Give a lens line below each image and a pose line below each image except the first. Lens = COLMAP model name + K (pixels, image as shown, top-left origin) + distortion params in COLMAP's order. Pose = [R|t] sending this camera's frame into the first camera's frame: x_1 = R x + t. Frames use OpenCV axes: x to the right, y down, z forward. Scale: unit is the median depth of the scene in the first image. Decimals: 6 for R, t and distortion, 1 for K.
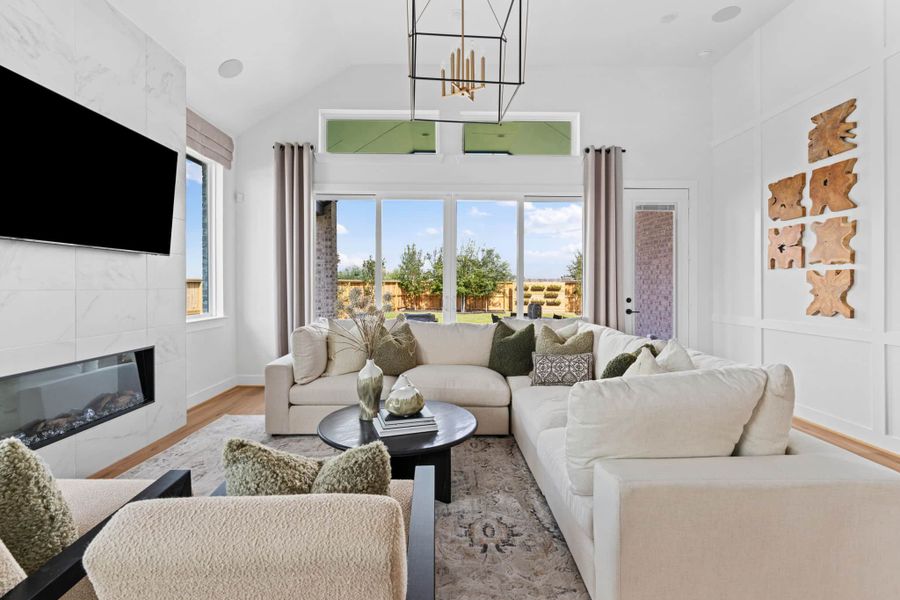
lens RADIAL K [[408.7, 0, 452.9], [0, 408.7, 294.7], [0, 0, 1]] dist [-0.009046, 0.001156]
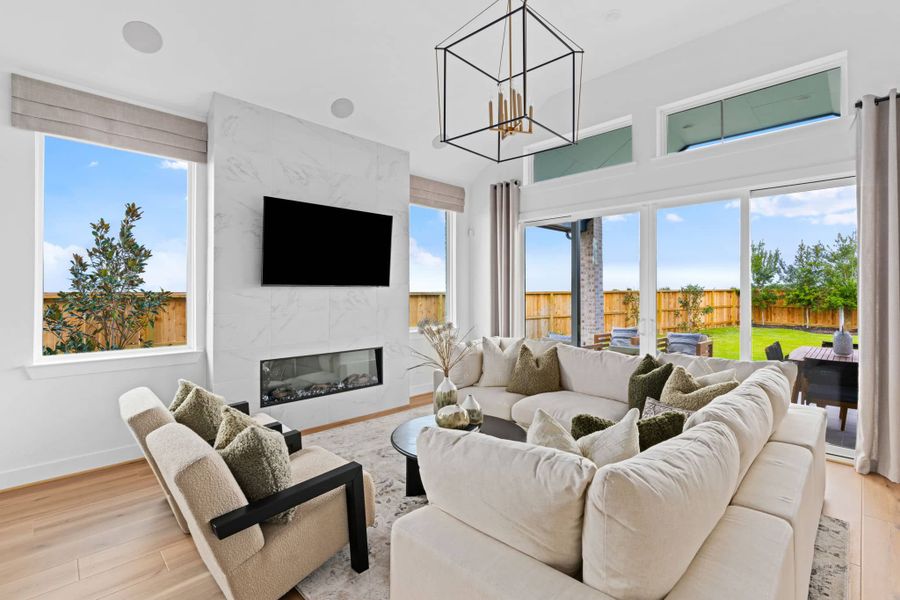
lens RADIAL K [[408.7, 0, 453.1], [0, 408.7, 295.3], [0, 0, 1]] dist [-0.009046, 0.001156]
pose [[0.687141, 0.006447, -0.726496, 0.472540], [-0.015541, 0.999862, -0.005826, -0.052359], [0.726358, 0.015294, 0.687146, 0.133808]]
